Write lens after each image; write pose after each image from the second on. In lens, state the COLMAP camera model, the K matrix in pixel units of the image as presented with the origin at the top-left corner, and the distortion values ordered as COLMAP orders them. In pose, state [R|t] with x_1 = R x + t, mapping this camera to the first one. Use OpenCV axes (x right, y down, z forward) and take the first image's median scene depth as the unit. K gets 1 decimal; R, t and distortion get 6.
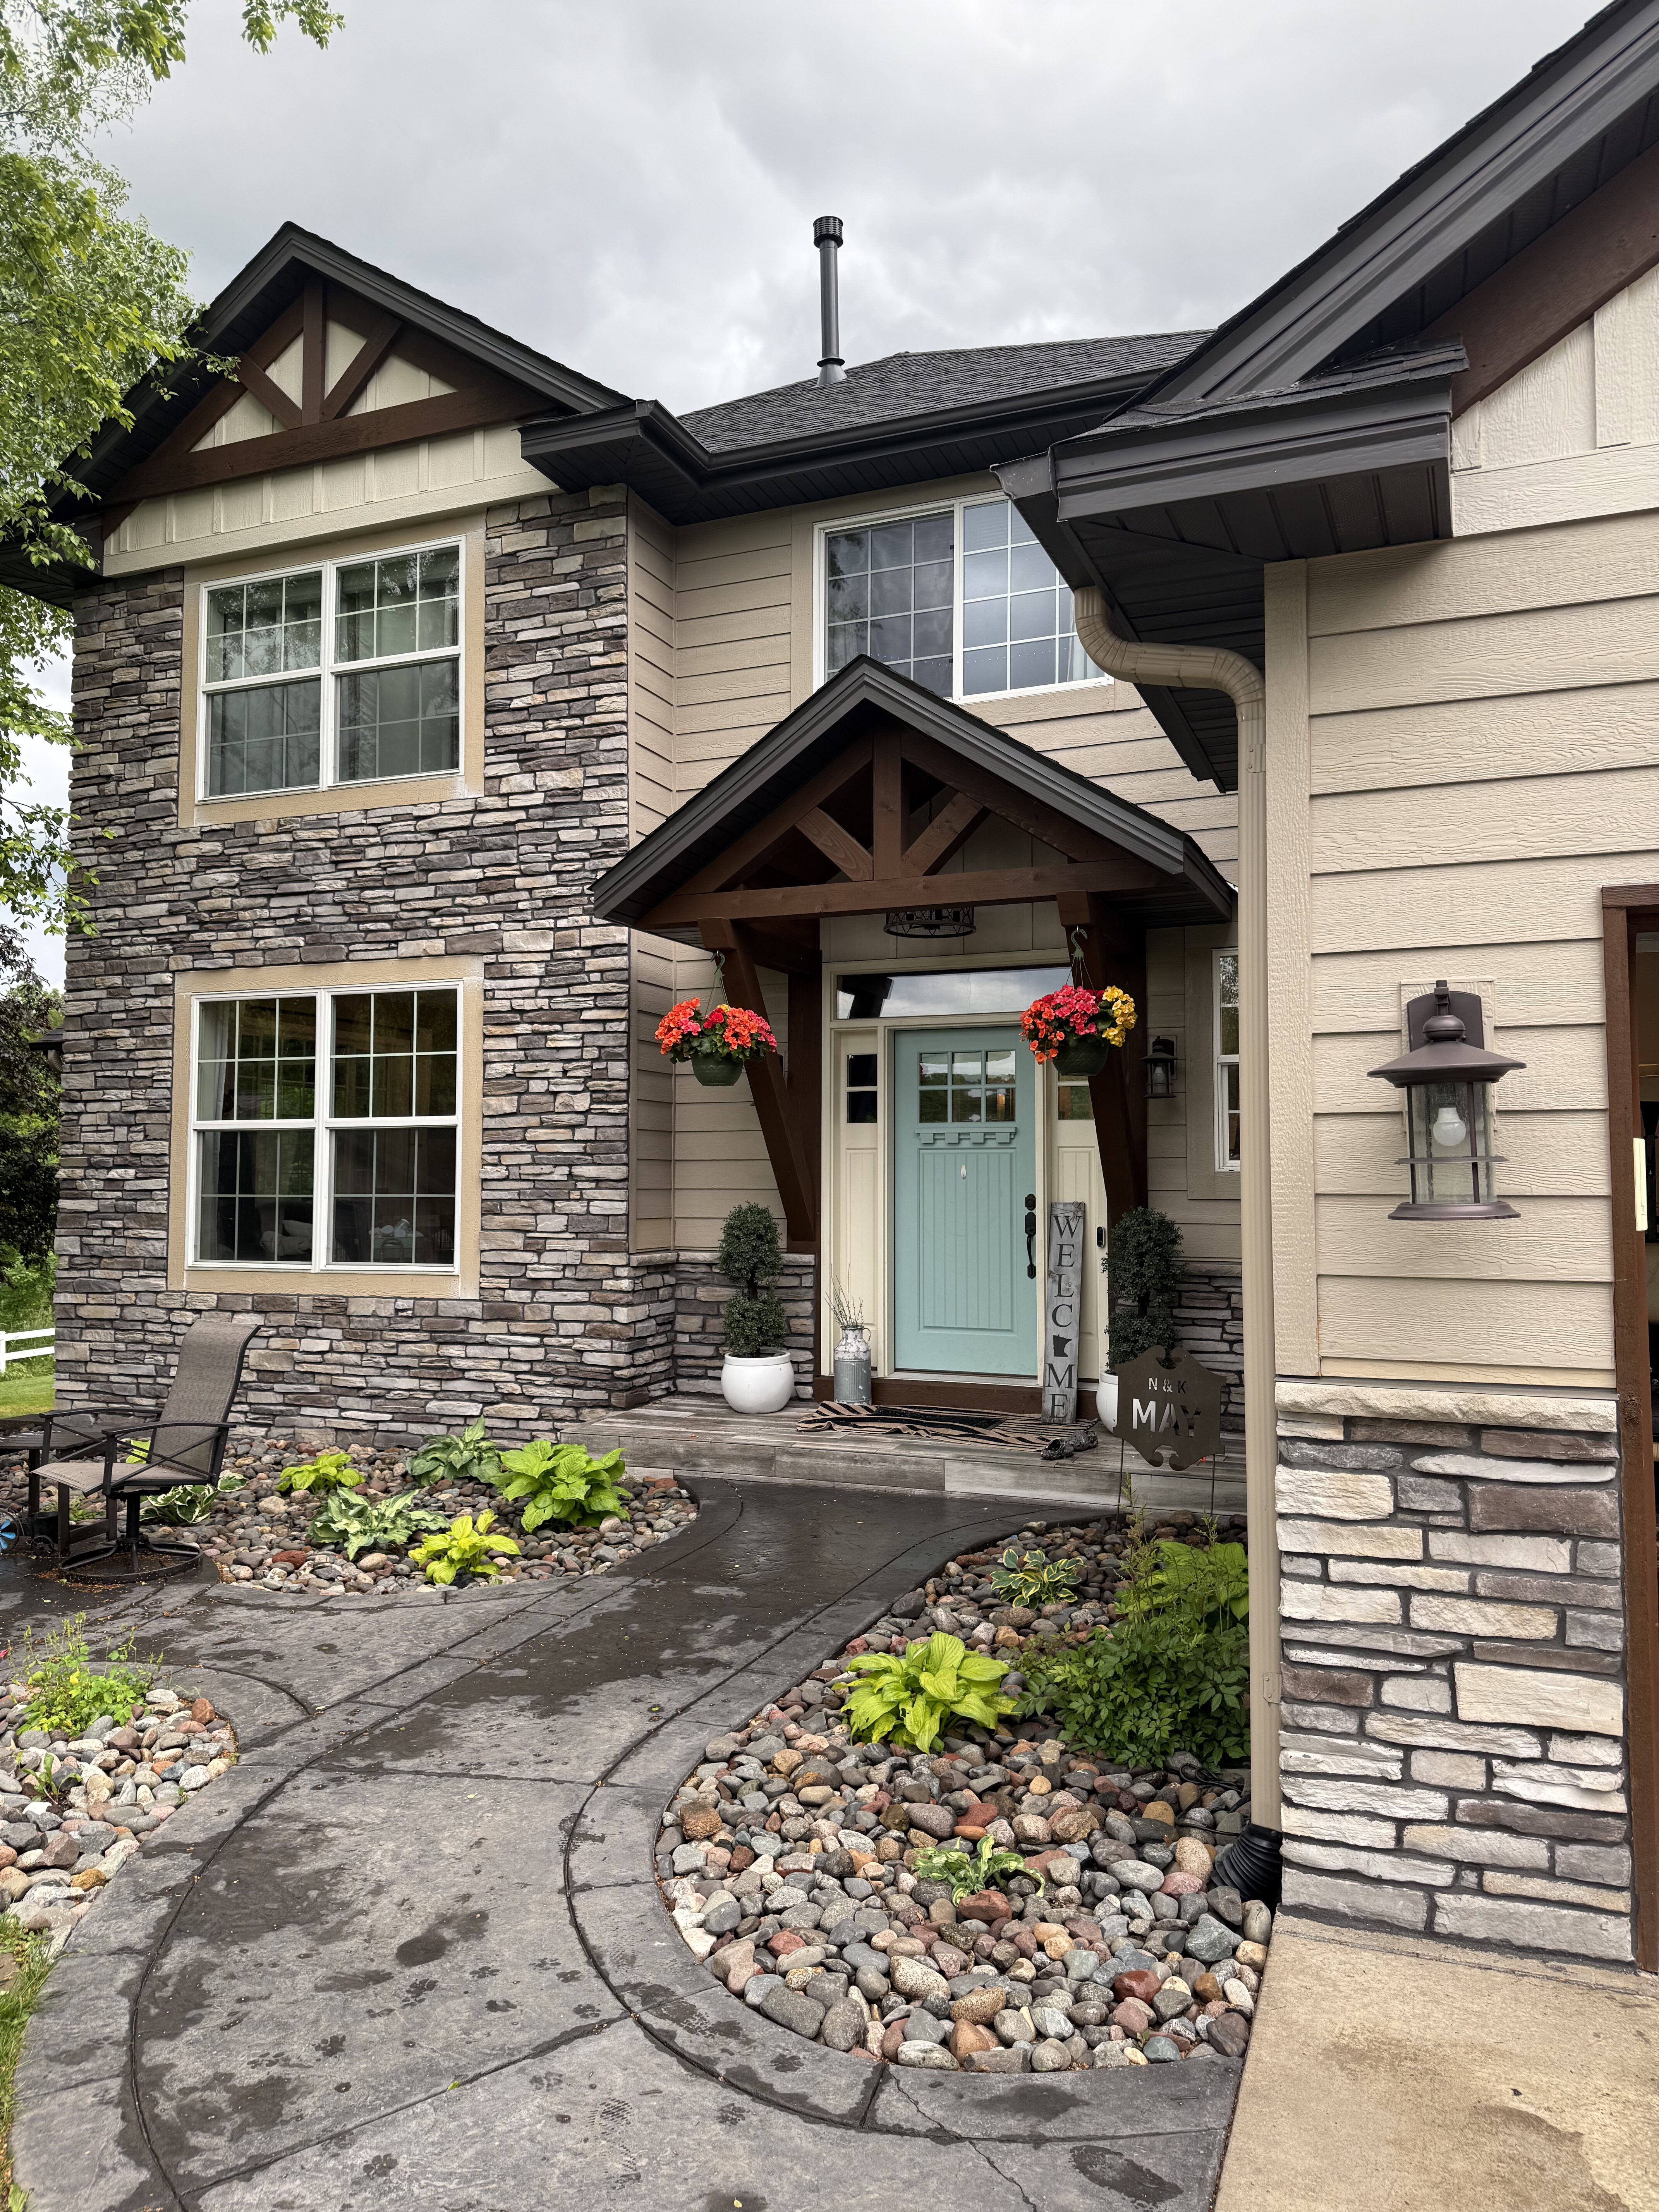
lens RADIAL K [[1555.9, 0, 829.5], [0, 1555.9, 1106.0], [0, 0, 1]] dist [0.010553, 0.000242]
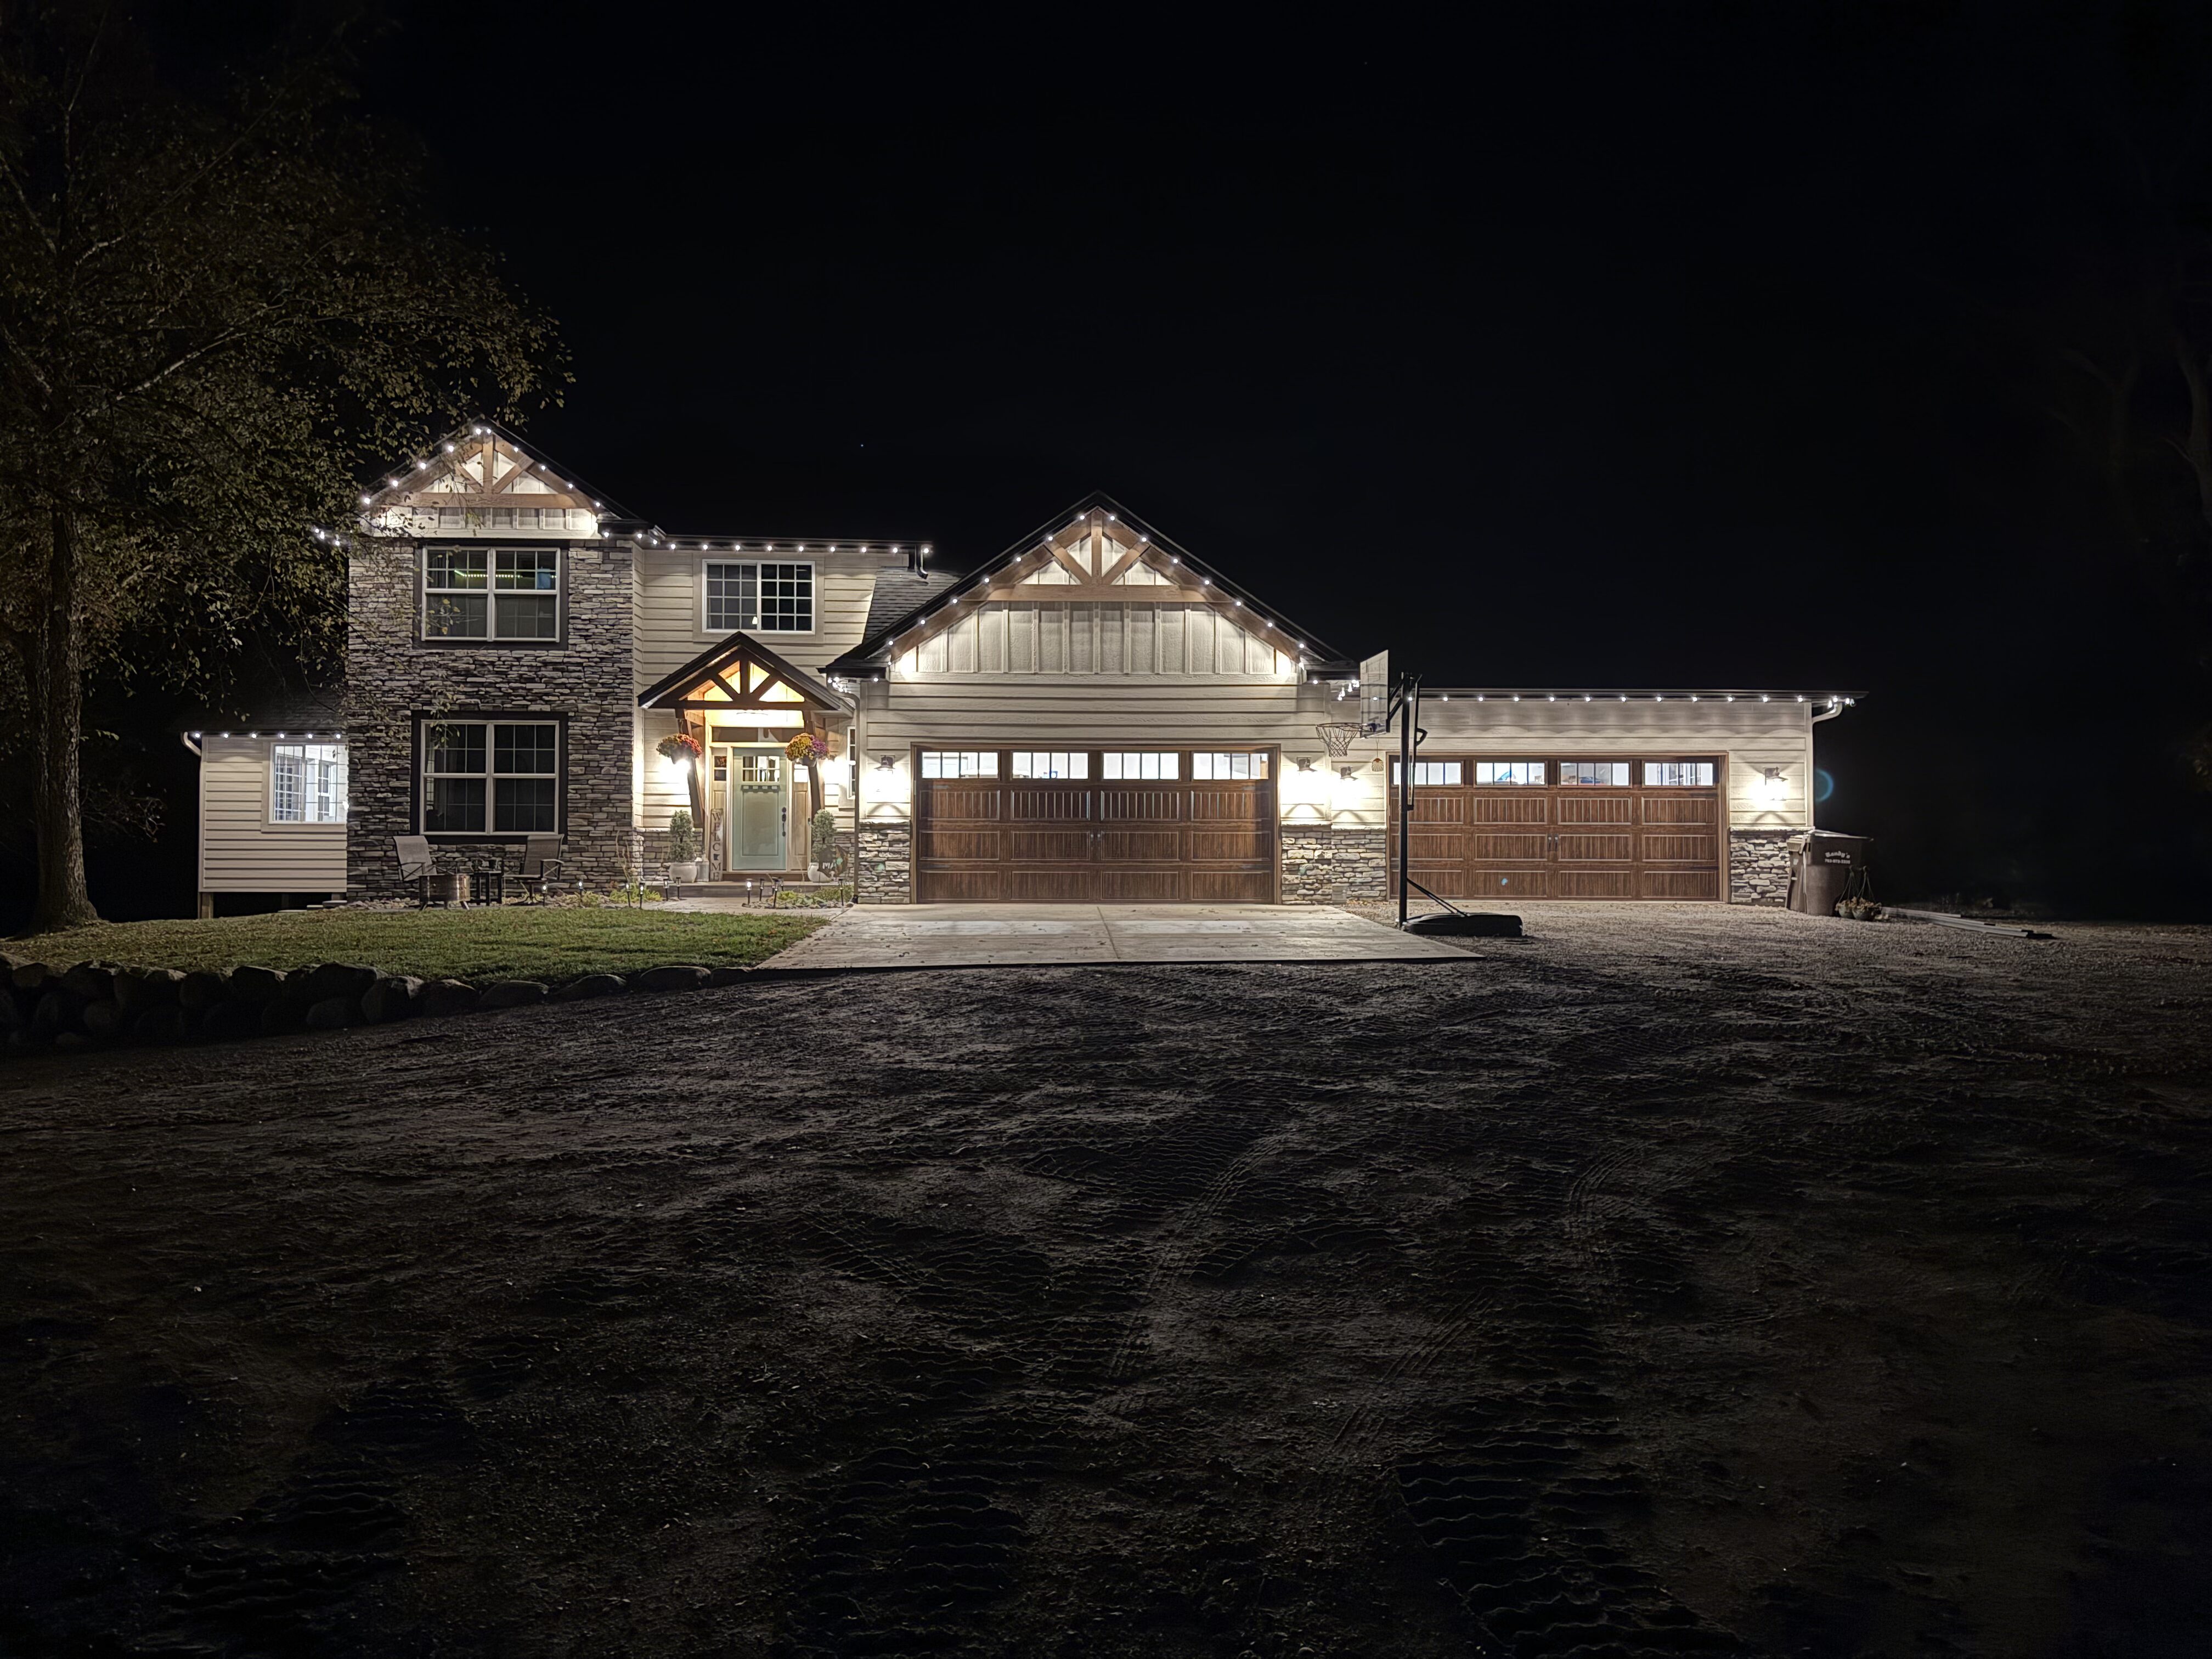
lens RADIAL K [[1555.9, 0, 1106.0], [0, 1555.9, 829.5], [0, 0, 1]] dist [0.010553, 0.000242]
pose [[0.910268, 0.006639, 0.413966, -0.490206], [-0.024652, 0.998966, 0.038187, -0.024632], [-0.413285, -0.044965, 0.909491, -1.774761]]
